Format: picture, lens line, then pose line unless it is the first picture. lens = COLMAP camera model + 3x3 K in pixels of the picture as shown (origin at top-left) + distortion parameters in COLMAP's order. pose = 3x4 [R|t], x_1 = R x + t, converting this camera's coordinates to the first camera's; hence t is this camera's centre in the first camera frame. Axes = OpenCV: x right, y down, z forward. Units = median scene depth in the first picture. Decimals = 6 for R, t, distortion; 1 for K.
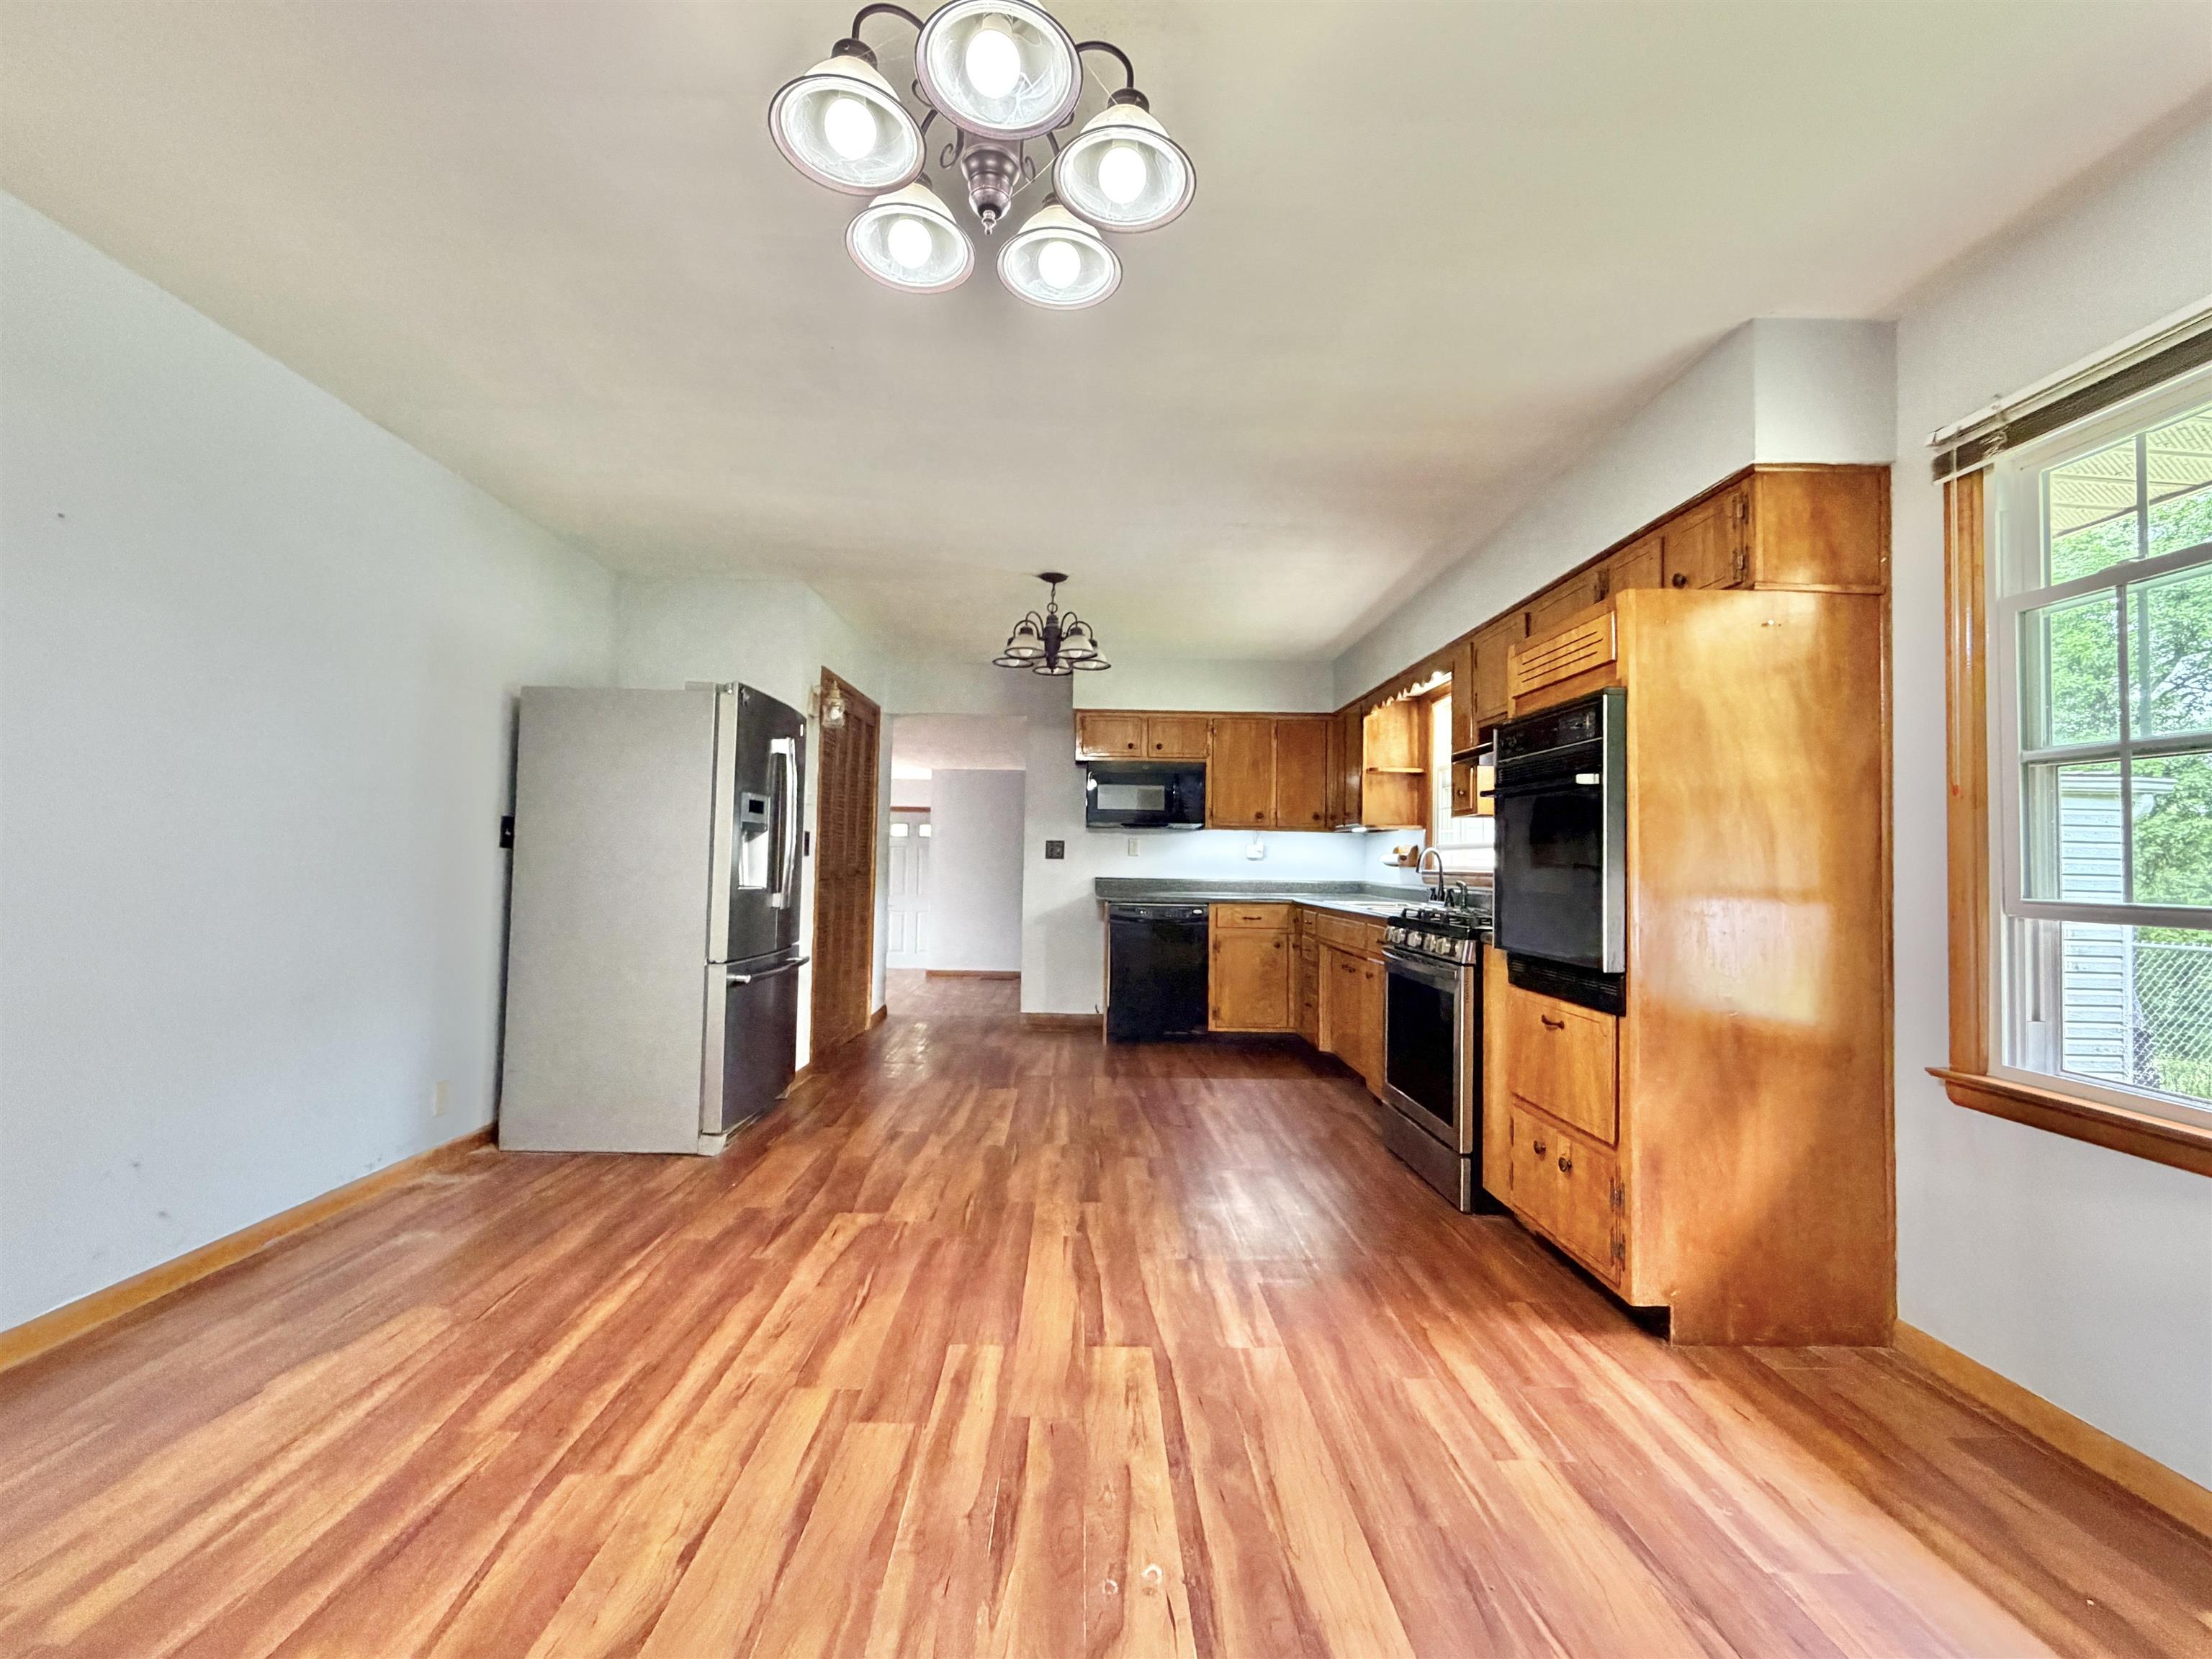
lens RADIAL K [[935.6, 0, 1105.1], [0, 935.6, 823.3], [0, 0, 1]] dist [-0.001823, -0.000581]
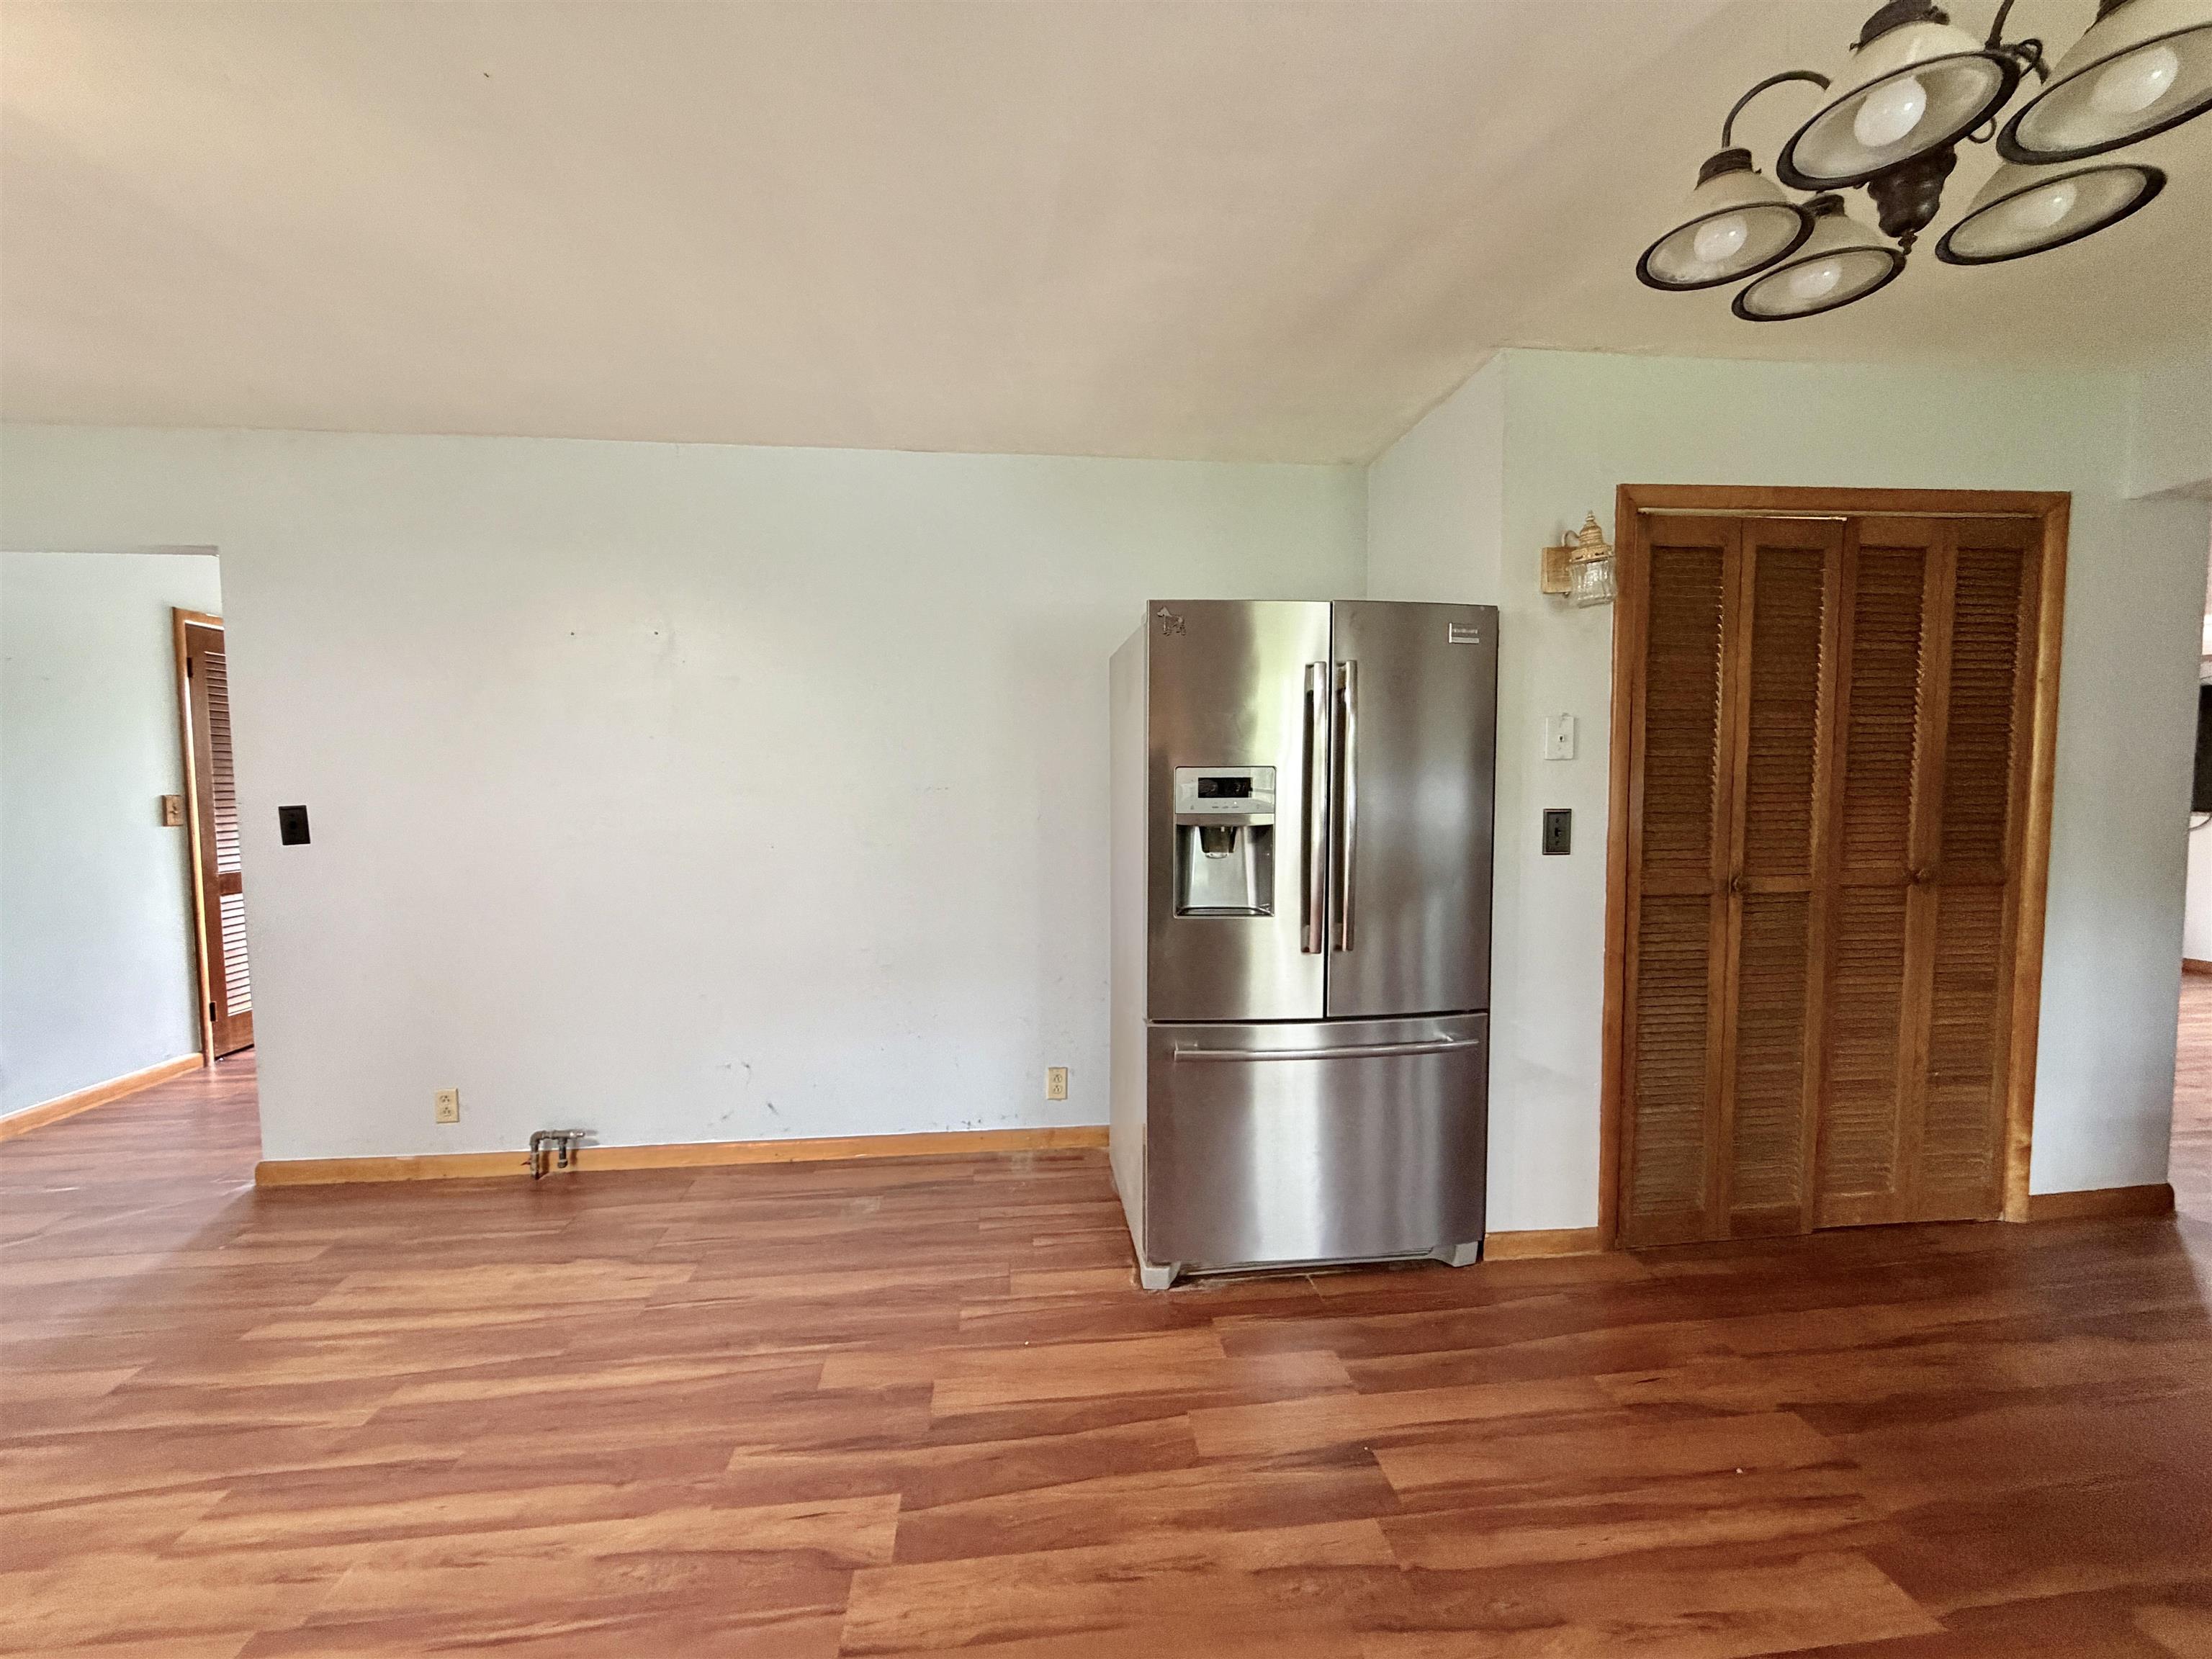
lens RADIAL K [[878.0, 0, 1098.2], [0, 878.0, 833.1], [0, 0, 1]] dist [0.000098, -0.000229]
pose [[0.087073, 0.042475, -0.995296, 0.286942], [0.049398, 0.997677, 0.046899, -0.026556], [0.994976, -0.053250, 0.084773, 1.184135]]
